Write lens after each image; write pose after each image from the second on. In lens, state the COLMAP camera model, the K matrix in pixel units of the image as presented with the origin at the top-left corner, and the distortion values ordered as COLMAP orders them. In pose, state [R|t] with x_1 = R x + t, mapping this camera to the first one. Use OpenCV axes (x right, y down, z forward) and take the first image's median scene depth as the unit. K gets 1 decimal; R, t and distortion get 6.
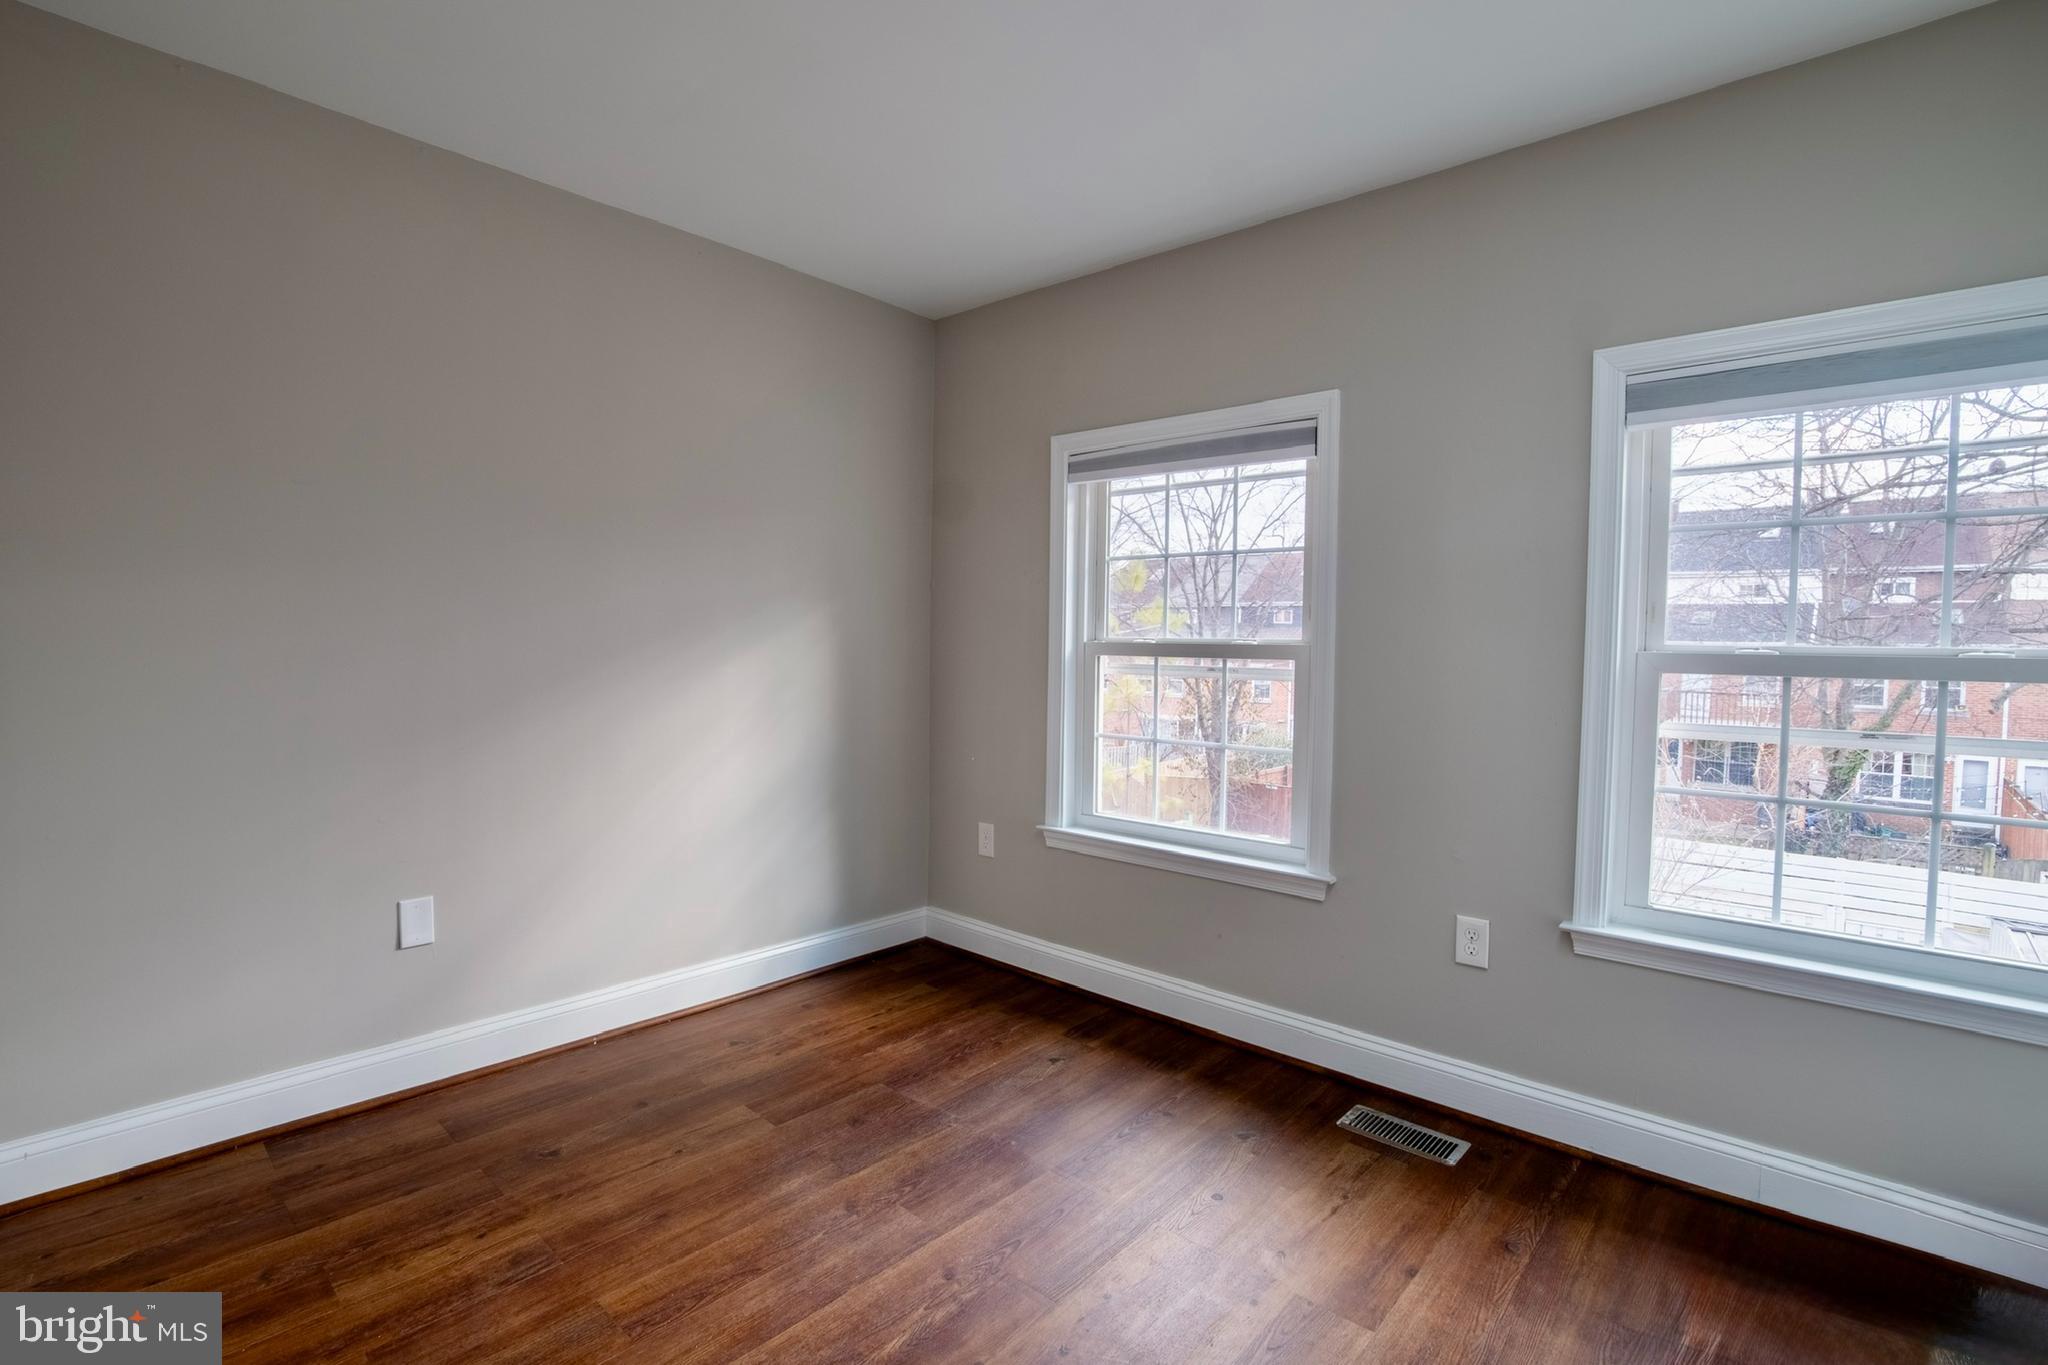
lens RADIAL K [[920.5, 0, 1024.0], [0, 920.5, 682.5], [0, 0, 1]] dist [-0.043516, 0.011034]
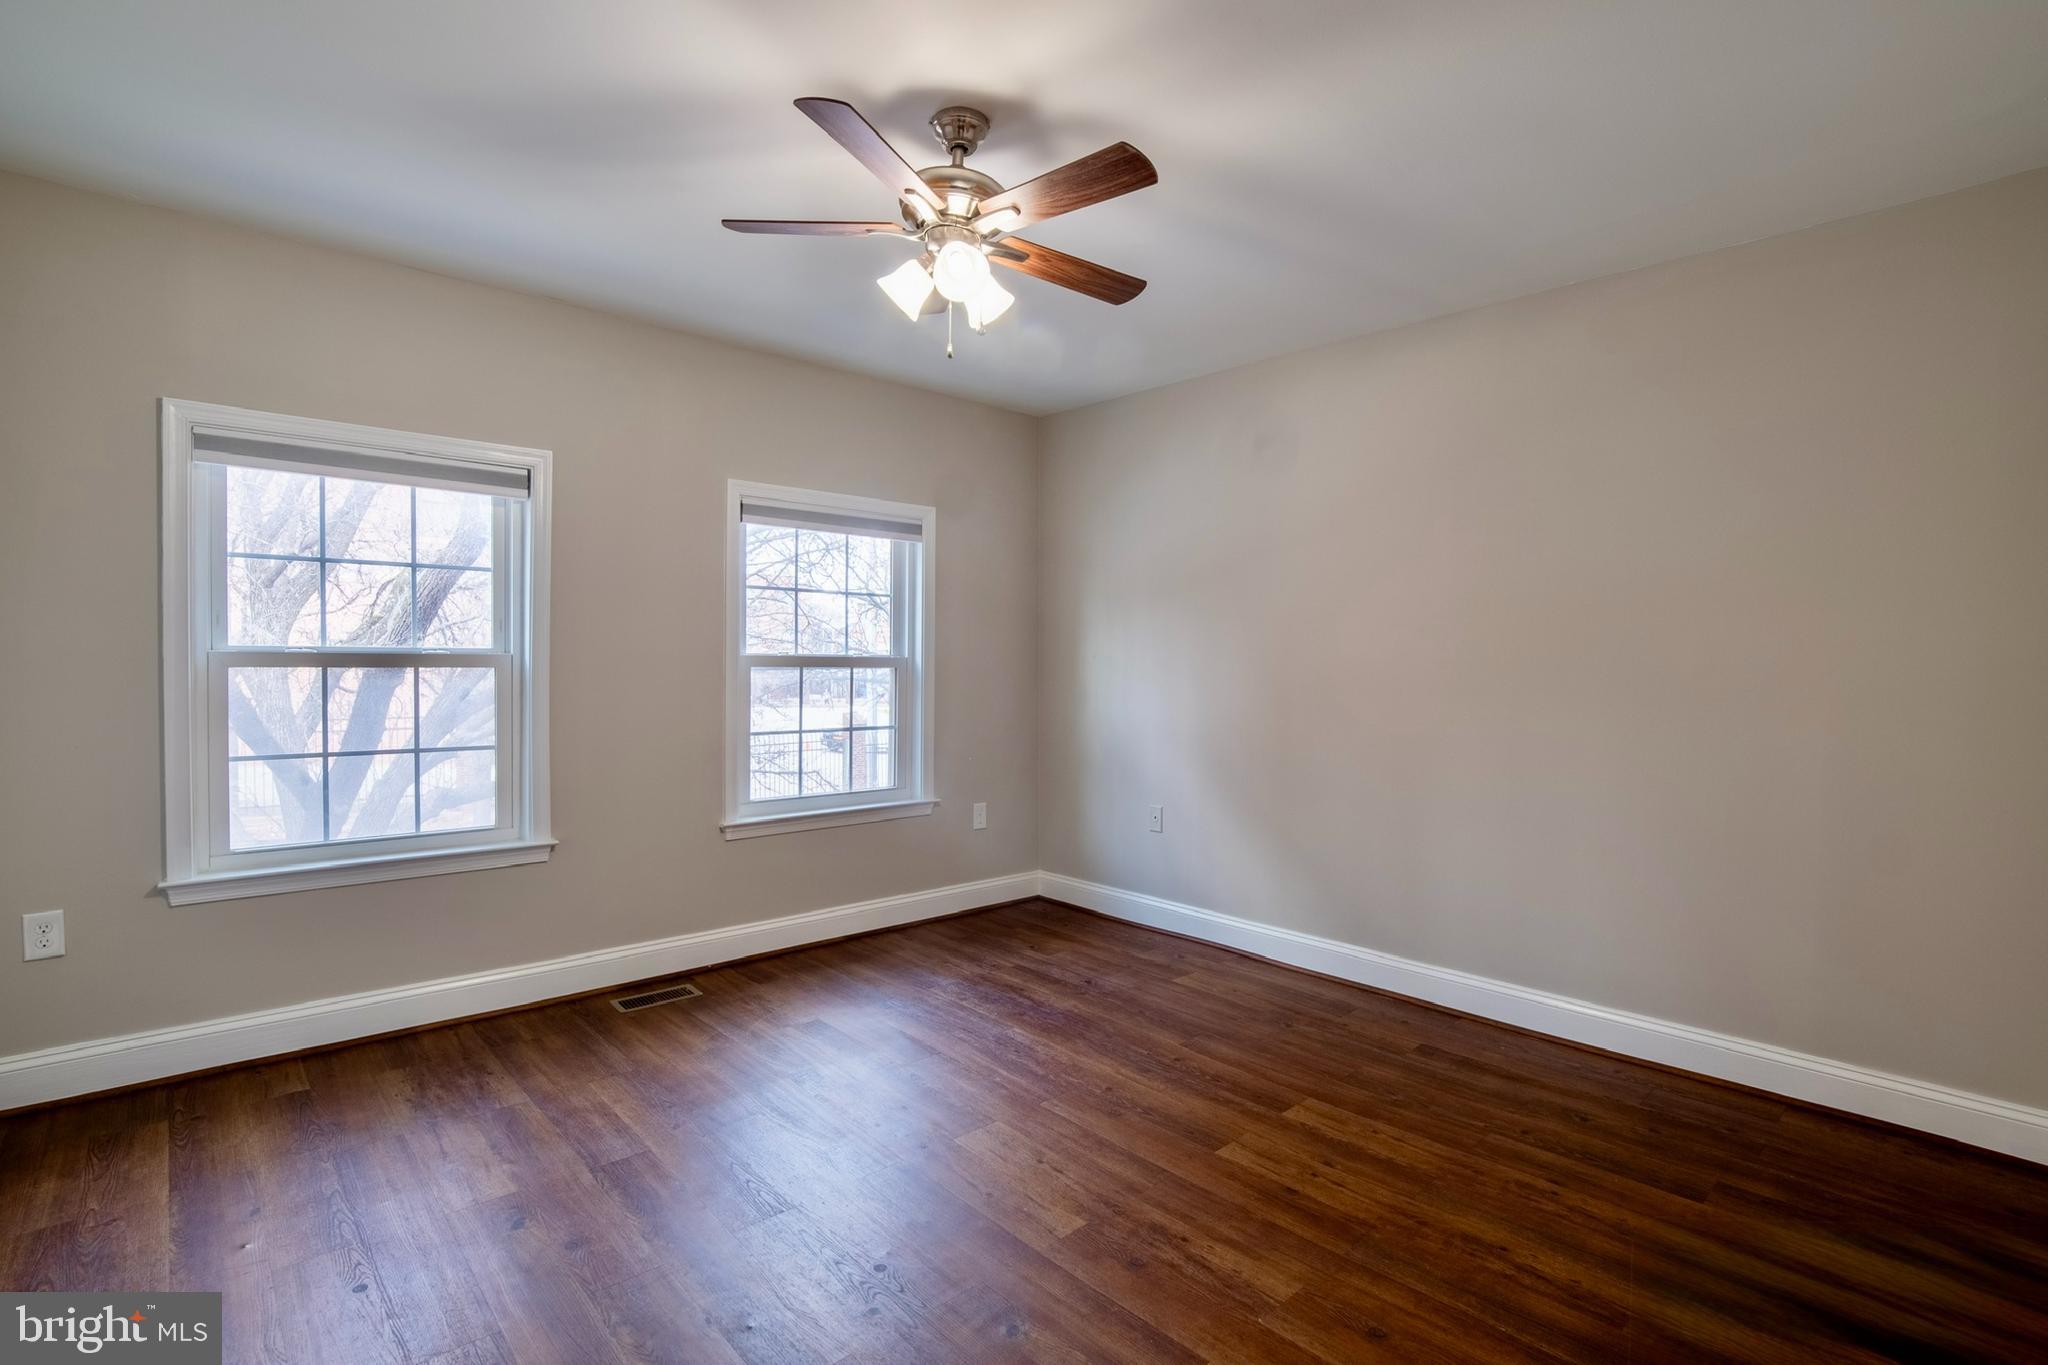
lens RADIAL K [[920.5, 0, 1024.0], [0, 920.5, 682.5], [0, 0, 1]] dist [-0.043516, 0.011034]
pose [[0.116521, -0.047879, 0.992033, -0.827974], [0.033318, 0.998464, 0.044275, -0.035922], [-0.992629, 0.027894, 0.117937, 0.213209]]
